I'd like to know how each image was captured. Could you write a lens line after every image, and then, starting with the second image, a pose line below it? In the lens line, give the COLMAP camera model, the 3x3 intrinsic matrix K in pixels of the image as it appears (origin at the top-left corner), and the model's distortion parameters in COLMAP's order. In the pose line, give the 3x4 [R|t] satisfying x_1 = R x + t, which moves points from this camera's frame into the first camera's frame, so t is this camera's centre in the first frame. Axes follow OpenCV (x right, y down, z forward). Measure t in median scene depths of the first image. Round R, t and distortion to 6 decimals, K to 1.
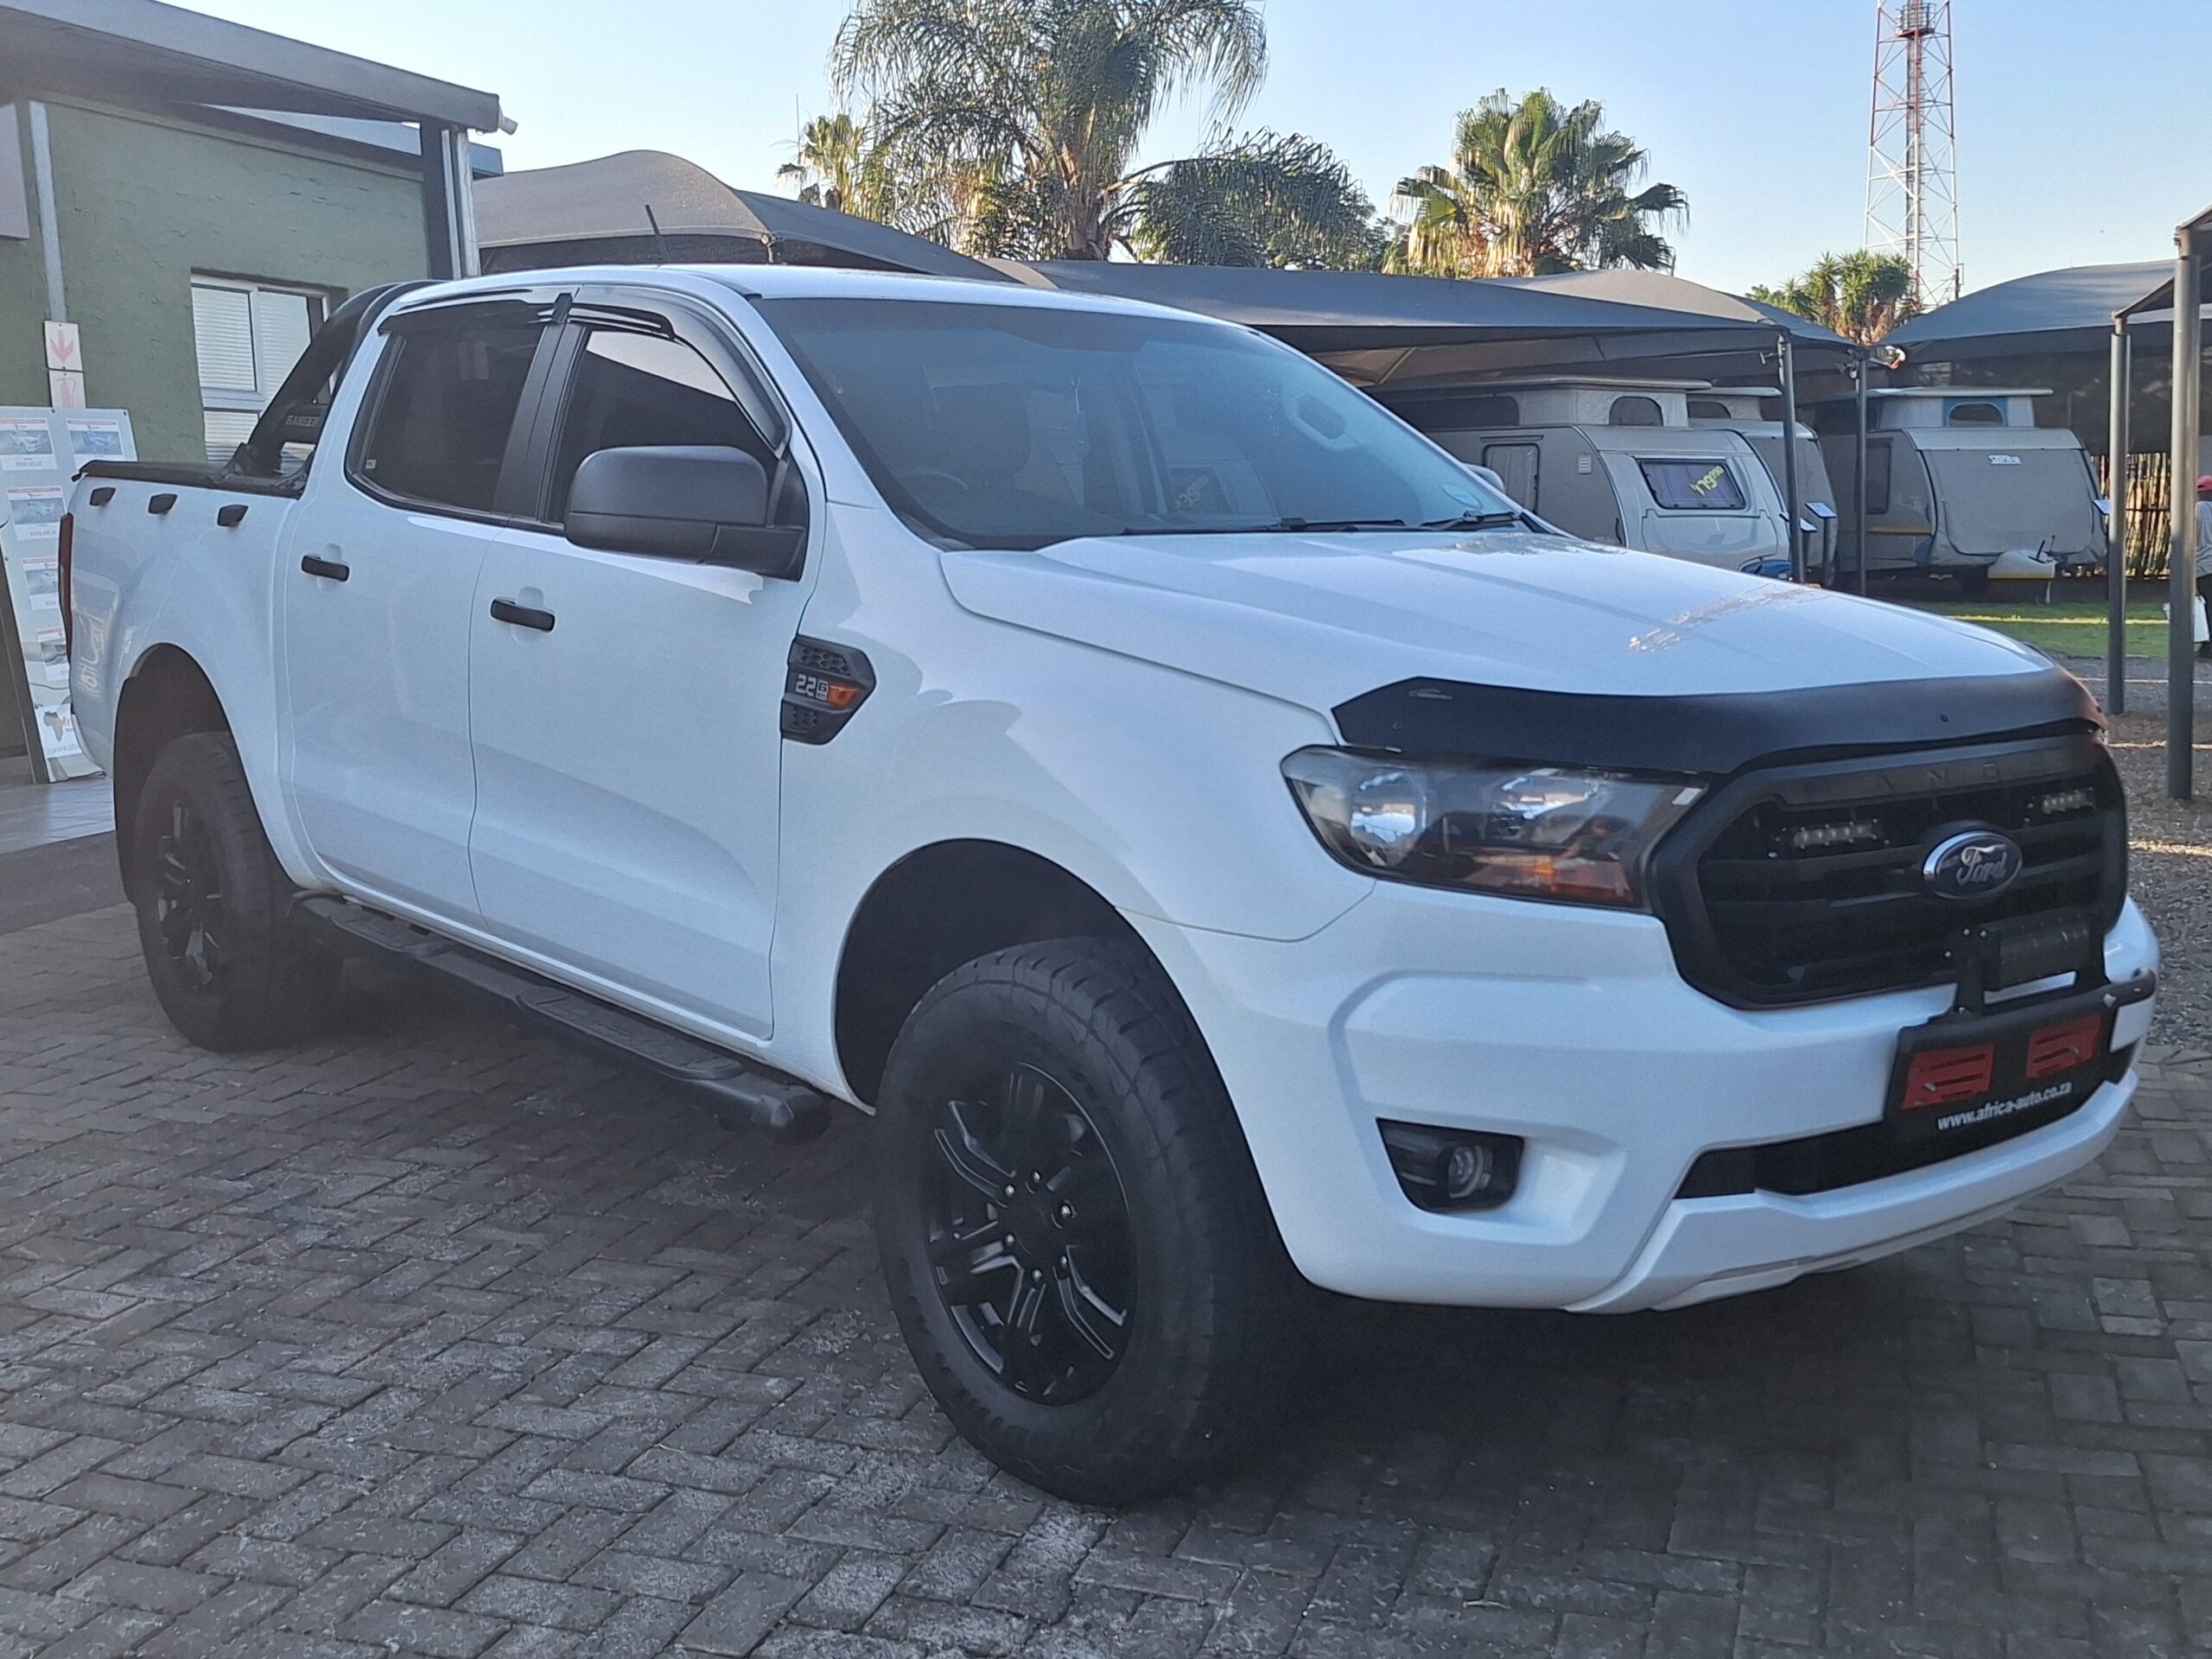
lens RADIAL K [[2351.7, 0, 1106.3], [0, 2351.7, 830.8], [0, 0, 1]] dist [0.066160, 0.000000]
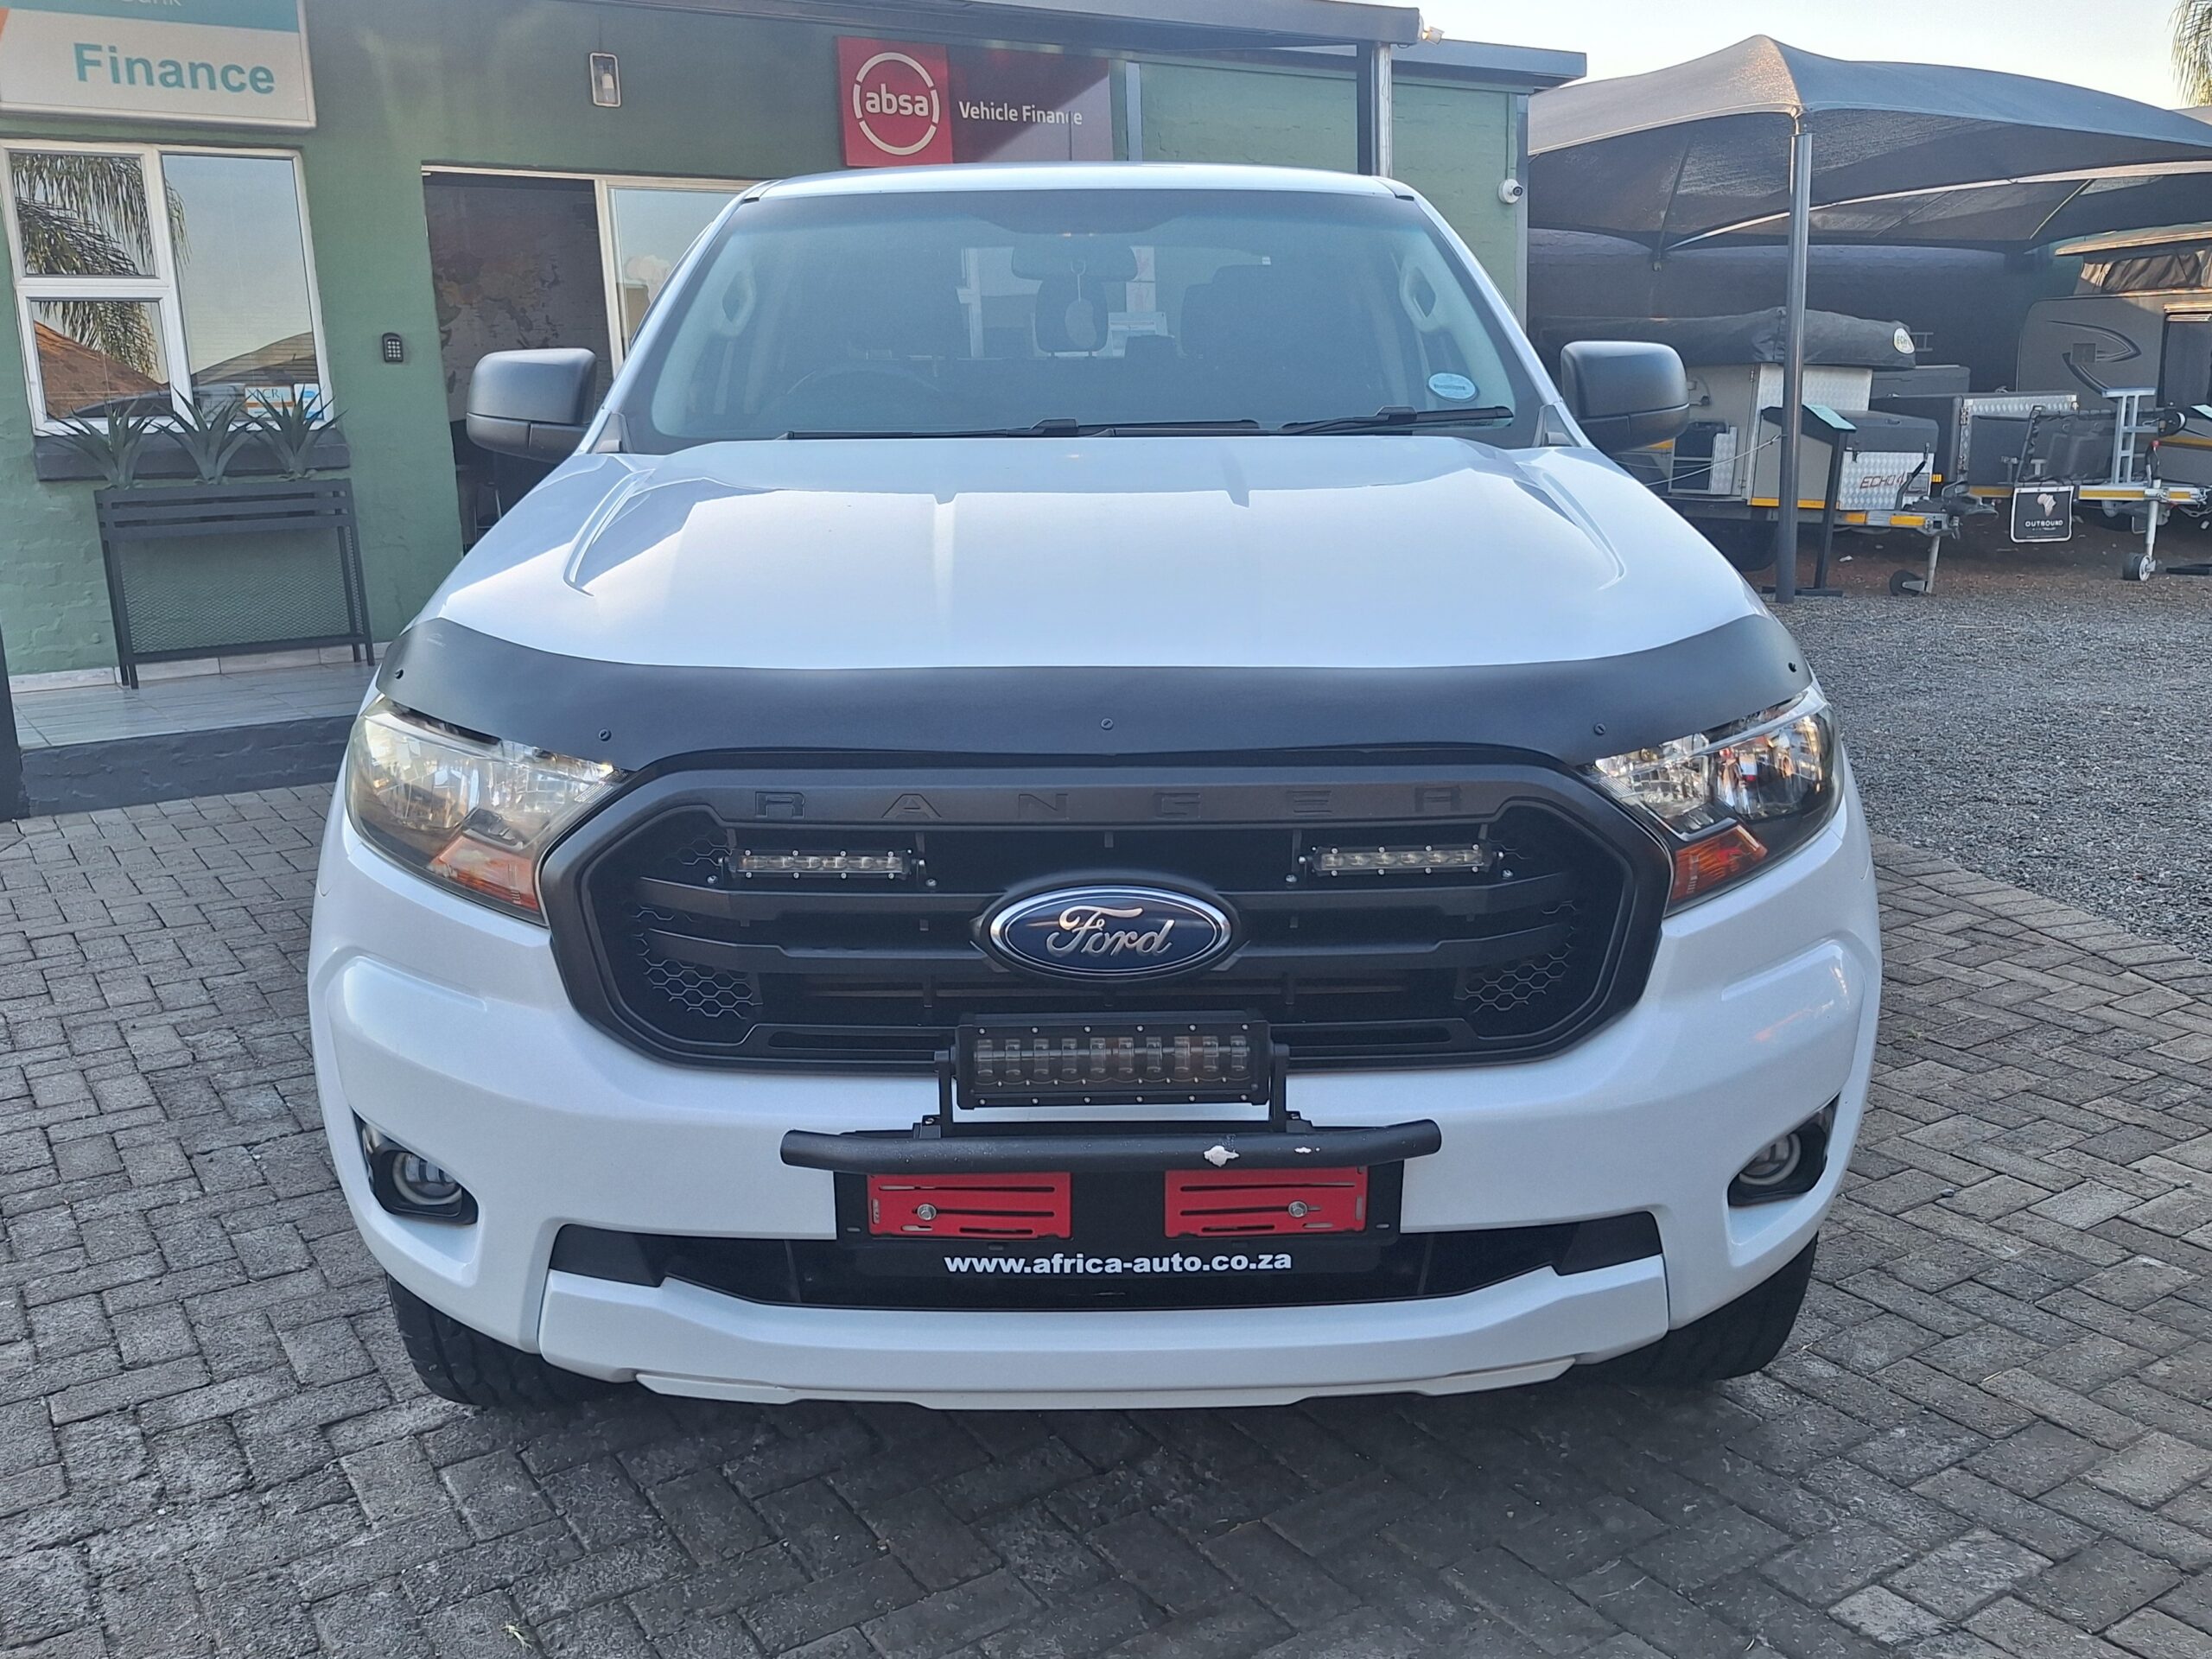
lens RADIAL K [[1929.3, 0, 1110.6], [0, 1929.3, 836.2], [0, 0, 1]] dist [0.050157, -0.031367]
pose [[0.779150, 0.140837, -0.610812, 0.600718], [-0.079665, 0.988780, 0.126365, -0.073890], [0.621755, -0.049797, 0.781627, 0.450389]]
